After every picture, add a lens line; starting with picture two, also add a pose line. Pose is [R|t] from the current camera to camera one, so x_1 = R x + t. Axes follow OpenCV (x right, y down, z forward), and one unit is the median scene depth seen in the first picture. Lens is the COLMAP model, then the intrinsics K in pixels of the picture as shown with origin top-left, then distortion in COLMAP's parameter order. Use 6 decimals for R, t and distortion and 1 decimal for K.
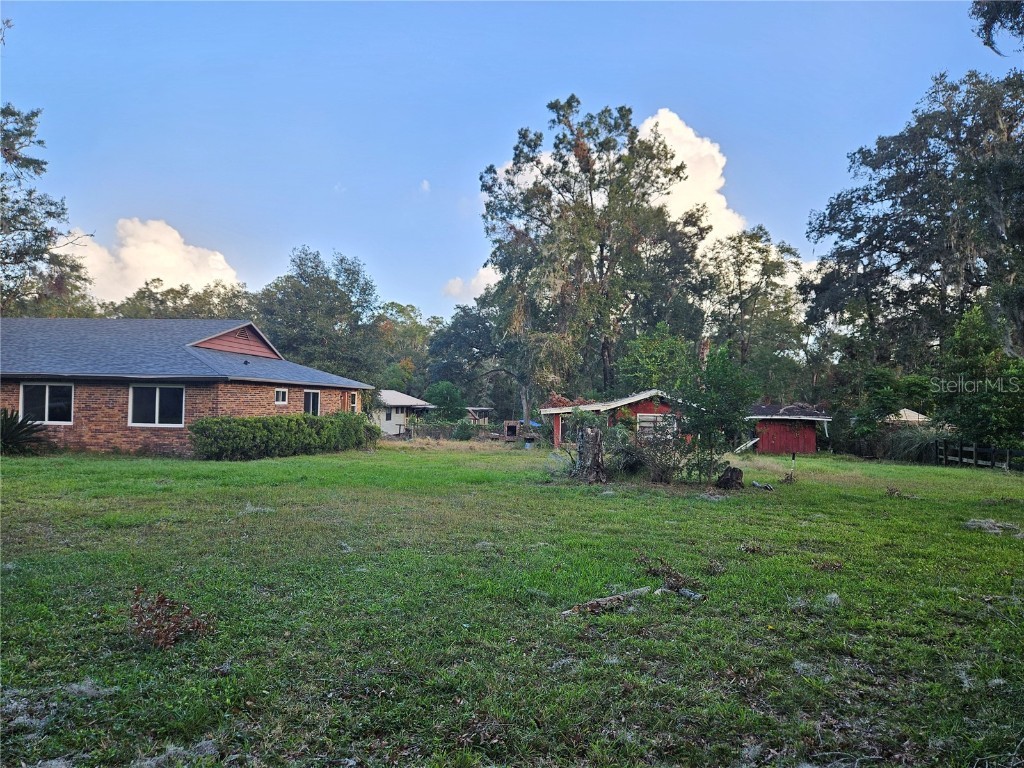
lens RADIAL K [[682.2, 0, 515.7], [0, 682.2, 383.0], [0, 0, 1]] dist [0.072646, -0.065154]
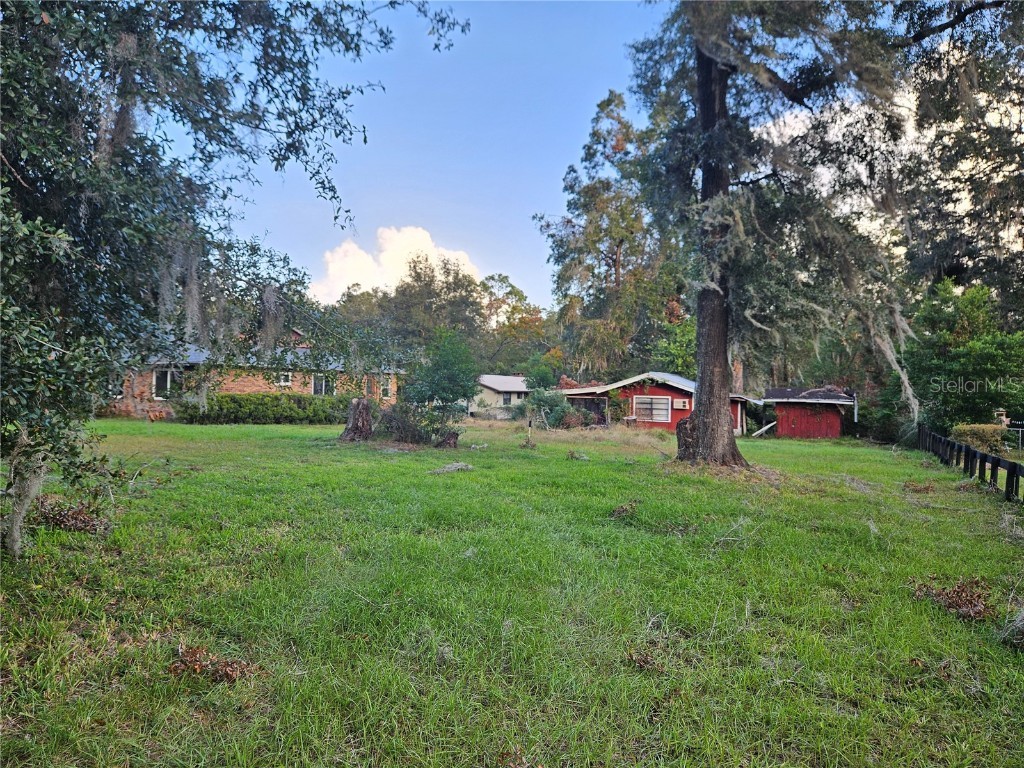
lens RADIAL K [[682.2, 0, 515.7], [0, 682.2, 383.0], [0, 0, 1]] dist [0.072646, -0.065154]
pose [[0.952359, -0.003496, -0.304959, 0.327209], [0.008504, 0.999850, 0.015096, 0.006987], [0.304860, -0.016970, 0.952246, -0.077186]]
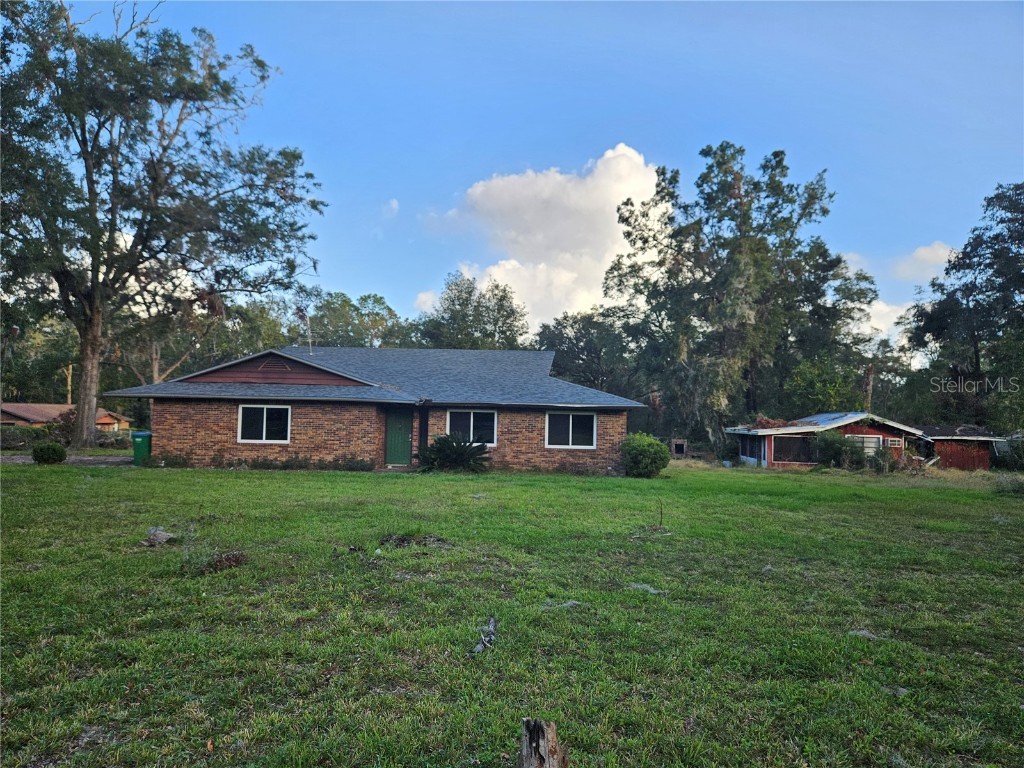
lens RADIAL K [[682.8, 0, 549.8], [0, 682.8, 382.5], [0, 0, 1]] dist [0.050831, -0.055730]
pose [[0.998787, 0.005414, 0.048947, -0.331456], [-0.004322, 0.999740, -0.022373, -0.011568], [-0.049056, 0.022134, 0.998551, -0.078069]]
